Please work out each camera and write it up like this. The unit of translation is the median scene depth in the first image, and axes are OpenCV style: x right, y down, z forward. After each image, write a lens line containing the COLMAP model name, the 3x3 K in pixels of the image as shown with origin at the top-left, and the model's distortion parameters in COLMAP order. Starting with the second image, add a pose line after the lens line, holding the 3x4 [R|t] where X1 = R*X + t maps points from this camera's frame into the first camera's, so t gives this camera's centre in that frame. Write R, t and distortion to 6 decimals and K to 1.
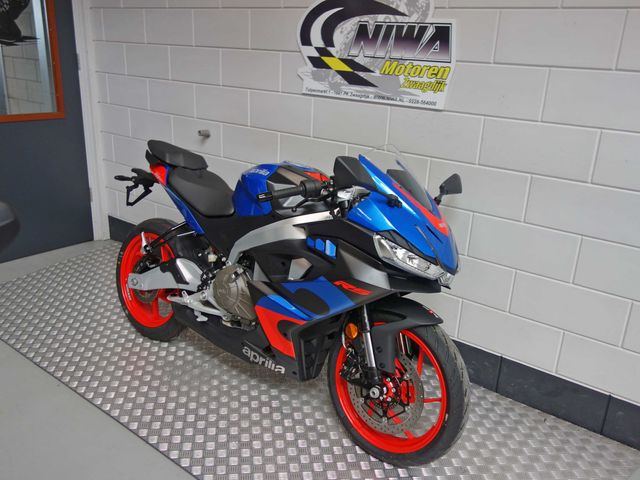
lens RADIAL K [[566.4, 0, 320.0], [0, 566.4, 240.0], [0, 0, 1]] dist [0.012124, -0.000364]
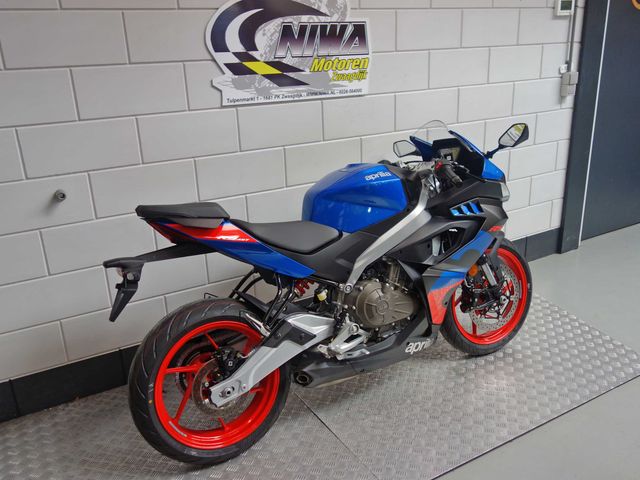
lens RADIAL K [[566.4, 0, 320.0], [0, 566.4, 240.0], [0, 0, 1]] dist [0.012124, -0.000364]
pose [[0.376509, -0.366503, 0.850833, -0.933278], [0.342126, 0.908502, 0.239947, -0.266795], [-0.860924, 0.200750, 0.467450, 0.580355]]
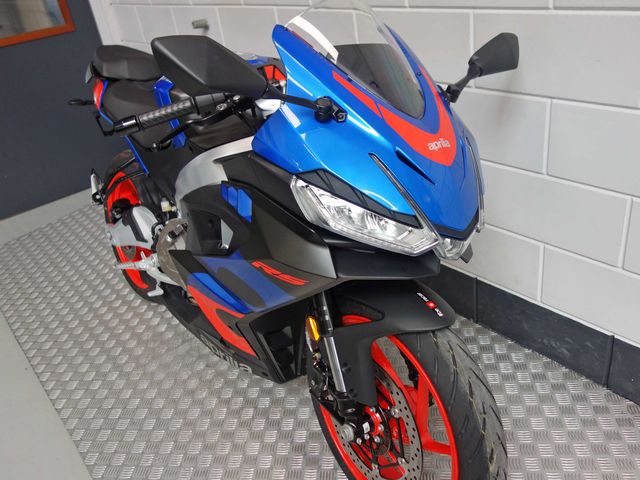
lens RADIAL K [[566.4, 0, 320.0], [0, 566.4, 240.0], [0, 0, 1]] dist [0.012124, -0.000364]
pose [[0.957180, -0.048084, -0.285473, 0.202545], [0.101996, 0.978892, 0.177107, -0.034402], [0.270931, -0.198640, 0.941880, 0.372264]]
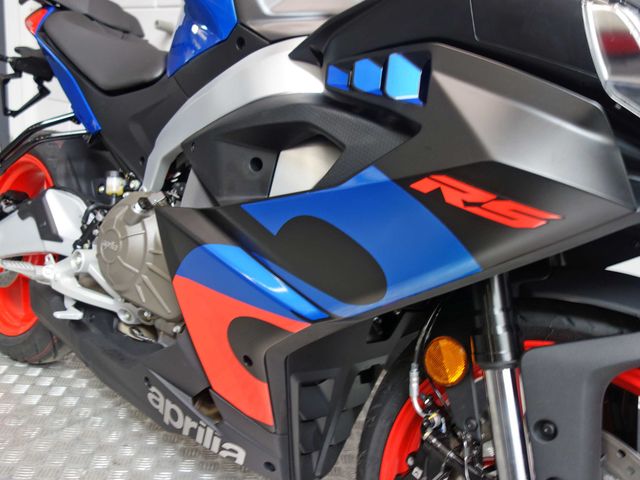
lens RADIAL K [[566.4, 0, 320.0], [0, 566.4, 240.0], [0, 0, 1]] dist [0.012124, -0.000364]
pose [[0.997597, 0.063798, -0.027003, -0.009713], [-0.065655, 0.995047, -0.074633, 0.100481], [0.022108, 0.076226, 0.996845, 0.557482]]
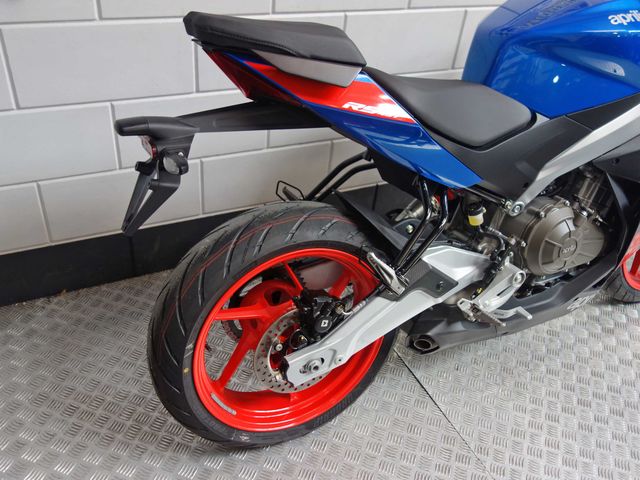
lens RADIAL K [[566.4, 0, 320.0], [0, 566.4, 240.0], [0, 0, 1]] dist [0.012124, -0.000364]
pose [[0.436253, -0.546413, 0.714924, -0.655729], [0.208291, 0.834258, 0.510518, -0.256421], [-0.875385, -0.073802, 0.477761, 0.890925]]
